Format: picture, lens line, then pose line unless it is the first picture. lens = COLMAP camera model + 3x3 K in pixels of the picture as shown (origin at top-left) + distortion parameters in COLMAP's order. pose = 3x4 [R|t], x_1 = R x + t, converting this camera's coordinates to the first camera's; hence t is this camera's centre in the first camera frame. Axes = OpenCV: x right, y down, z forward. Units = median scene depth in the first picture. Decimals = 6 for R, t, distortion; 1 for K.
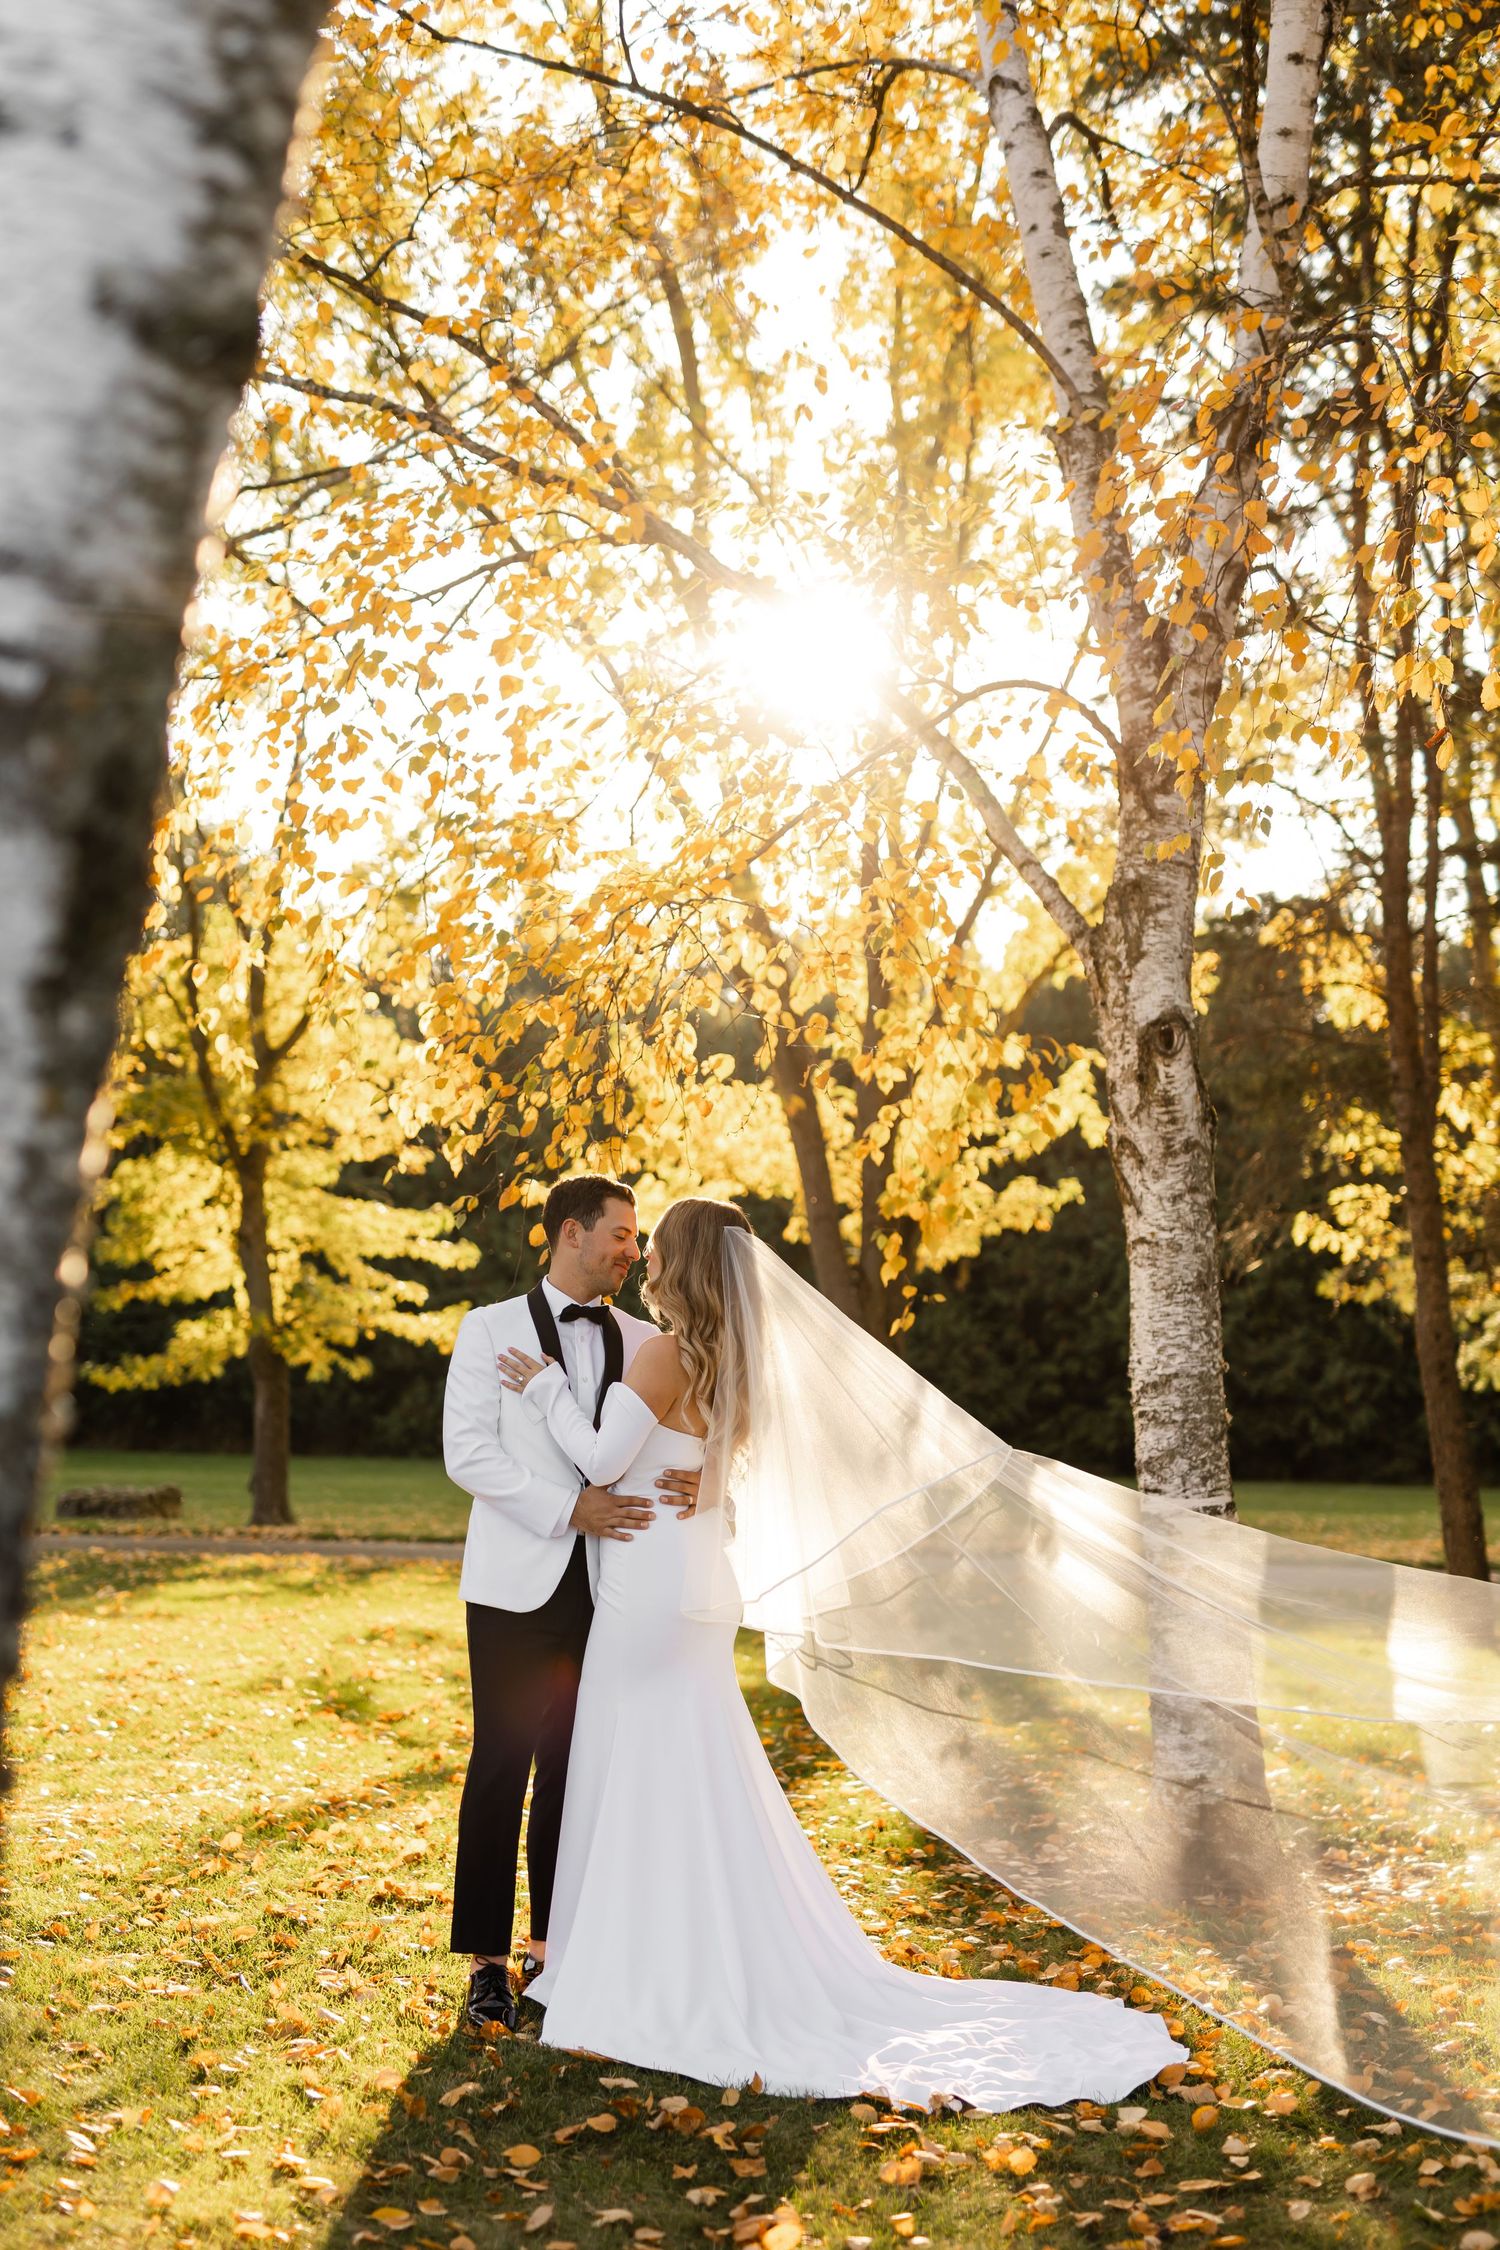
lens RADIAL K [[3348.6, 0, 744.6], [0, 3348.6, 1139.0], [0, 0, 1]] dist [-0.000429, 0.000000]
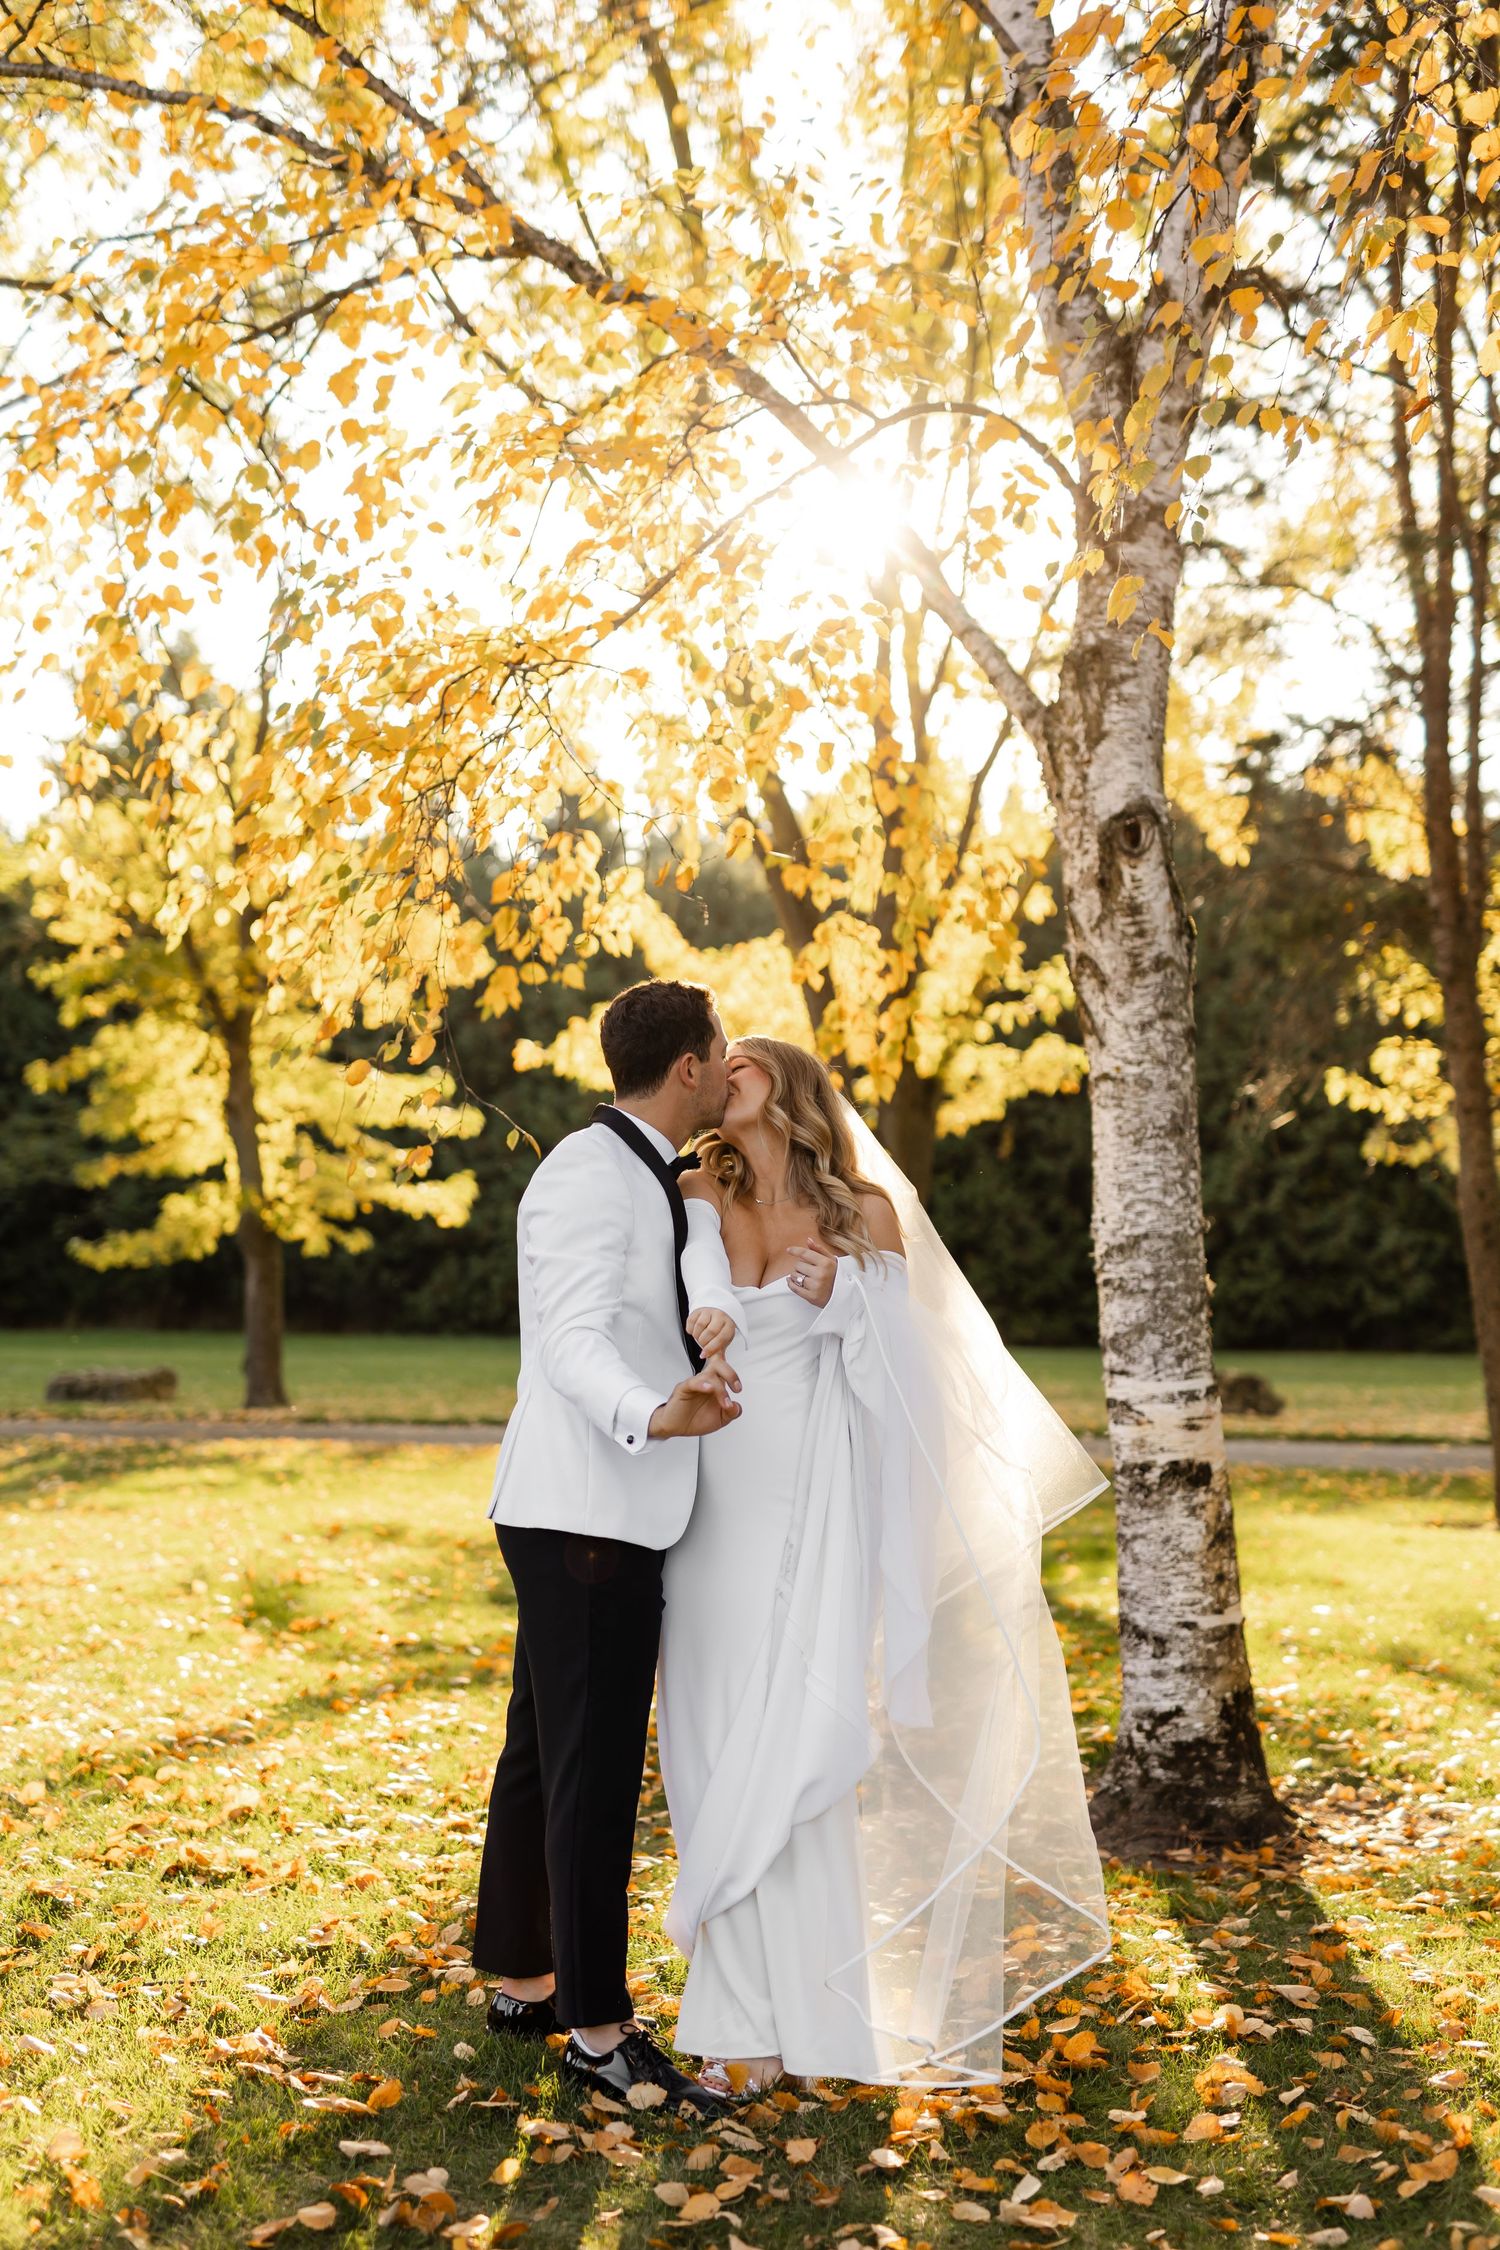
lens RADIAL K [[3348.6, 0, 726.9], [0, 3348.6, 1180.7], [0, 0, 1]] dist [-0.000429, 0.000000]
pose [[0.999661, -0.009774, -0.024125, 0.023174], [0.010964, 0.998705, 0.049671, 0.007197], [0.023609, -0.049919, 0.998474, 0.082899]]
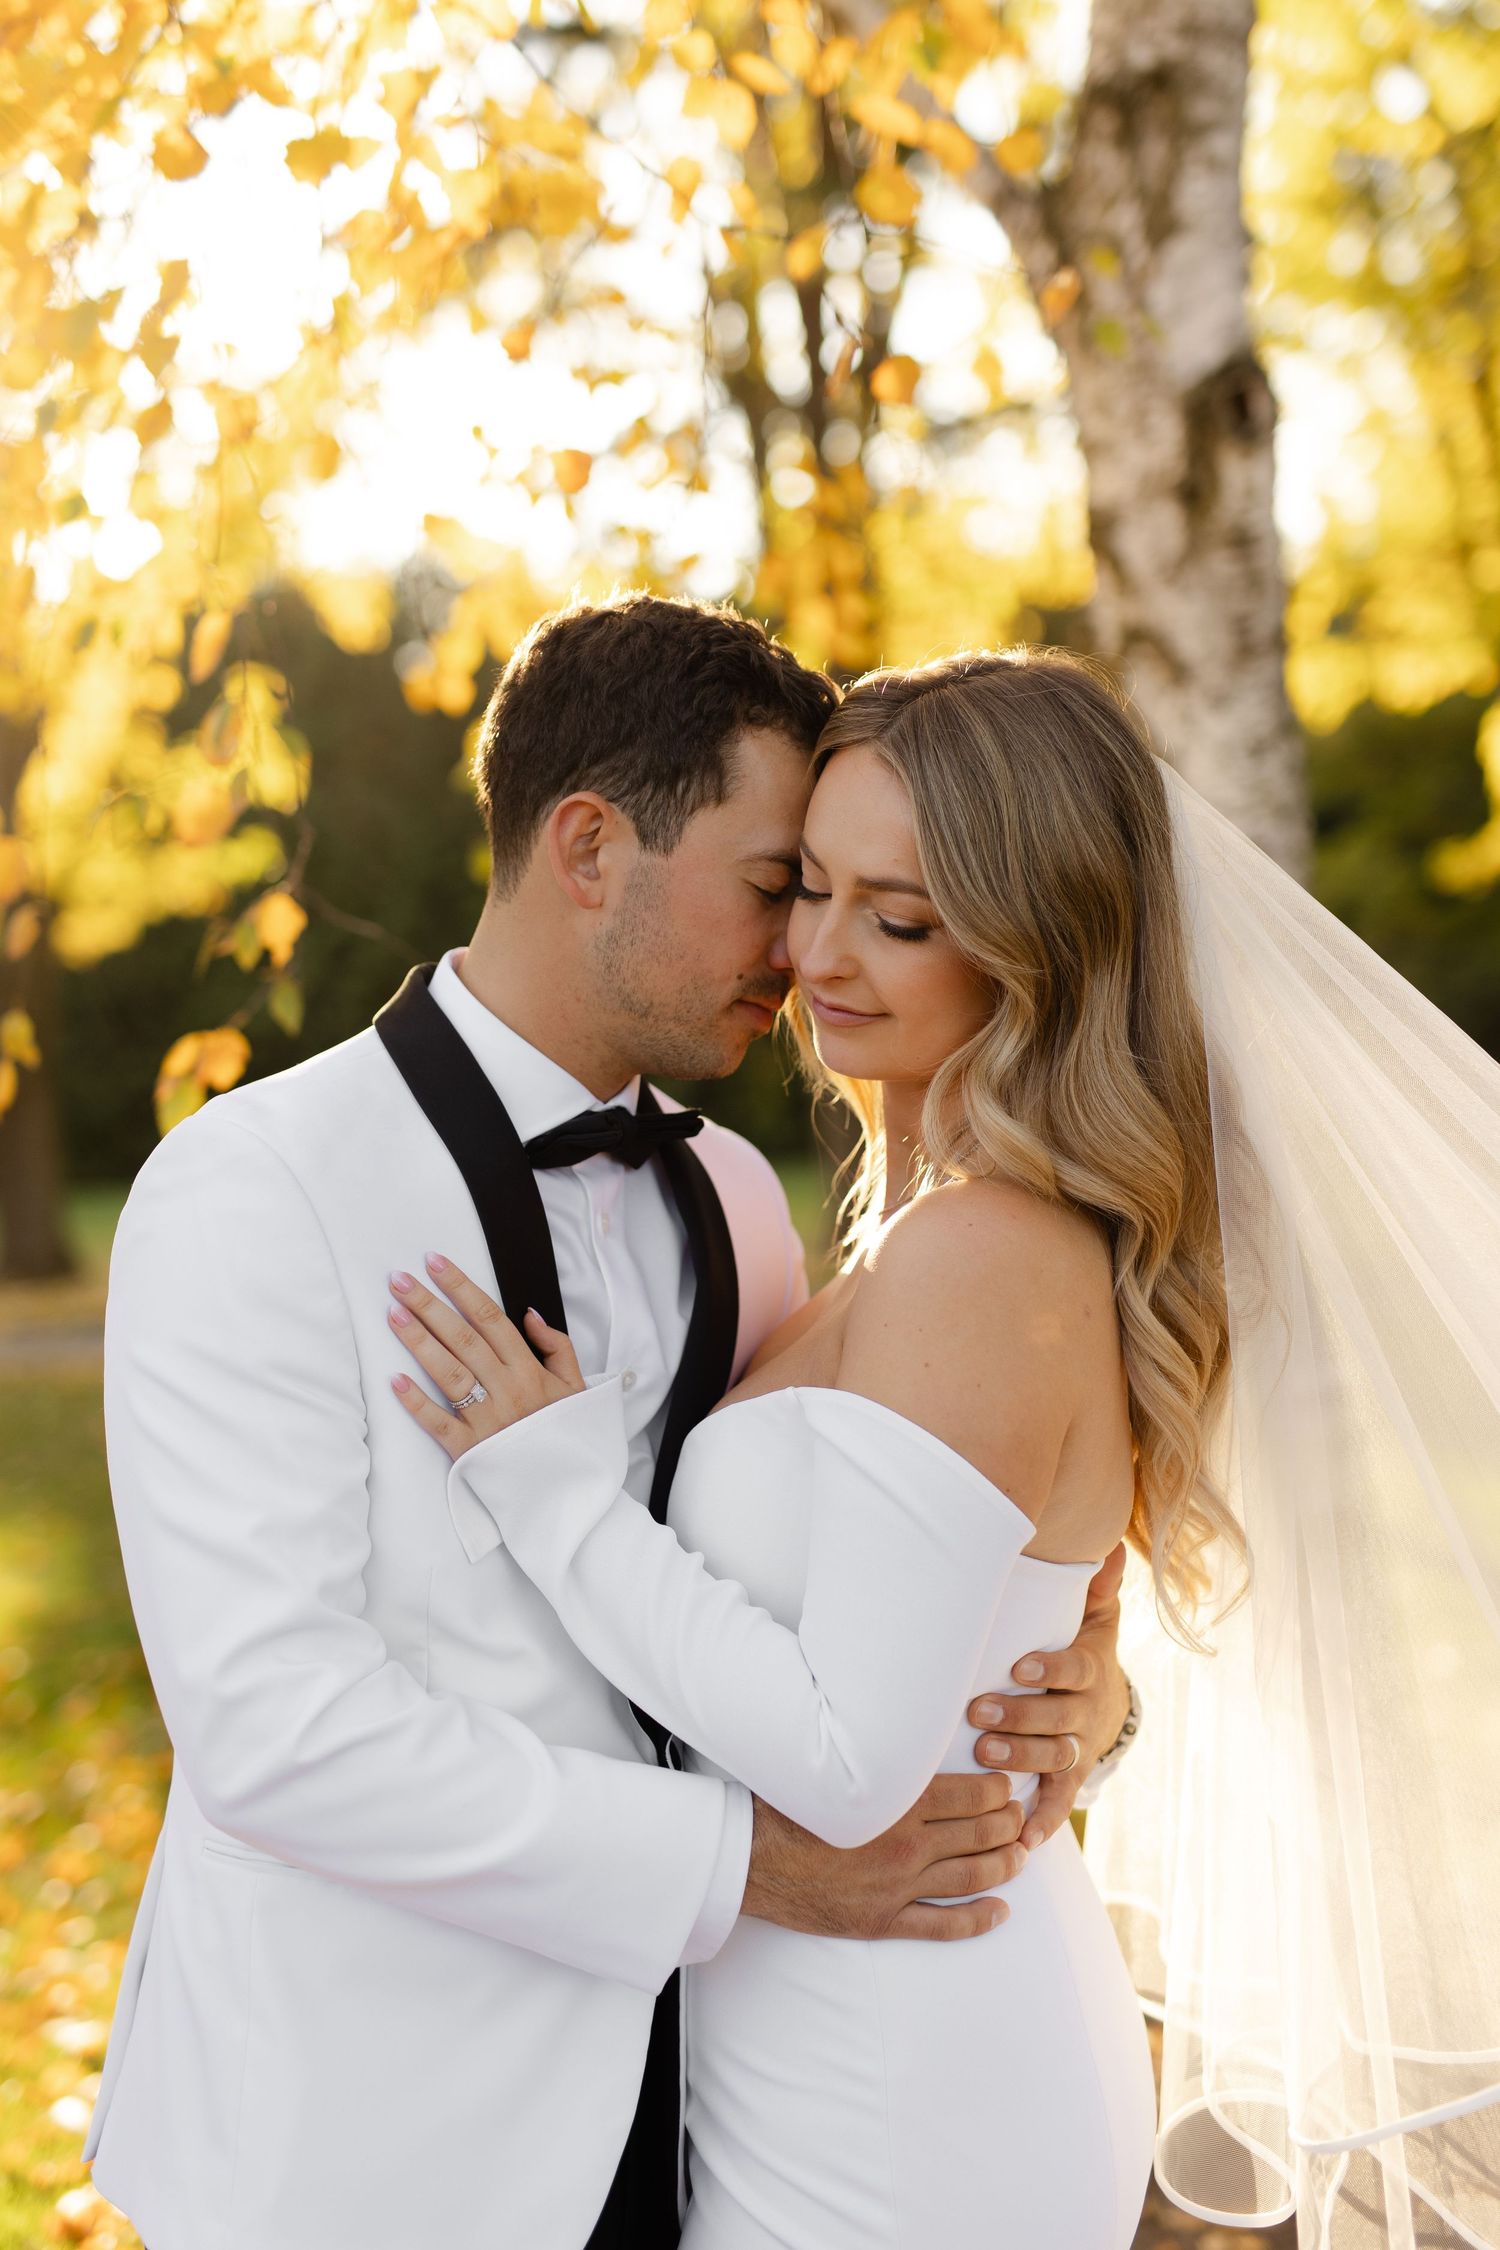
lens RADIAL K [[3348.6, 0, 870.3], [0, 3348.6, 1033.6], [0, 0, 1]] dist [-0.000429, 0.000000]
pose [[0.953415, -0.031440, 0.300020, -0.033809], [0.012363, 0.997791, 0.065273, 0.013466], [-0.301410, -0.058523, 0.951697, 0.300622]]
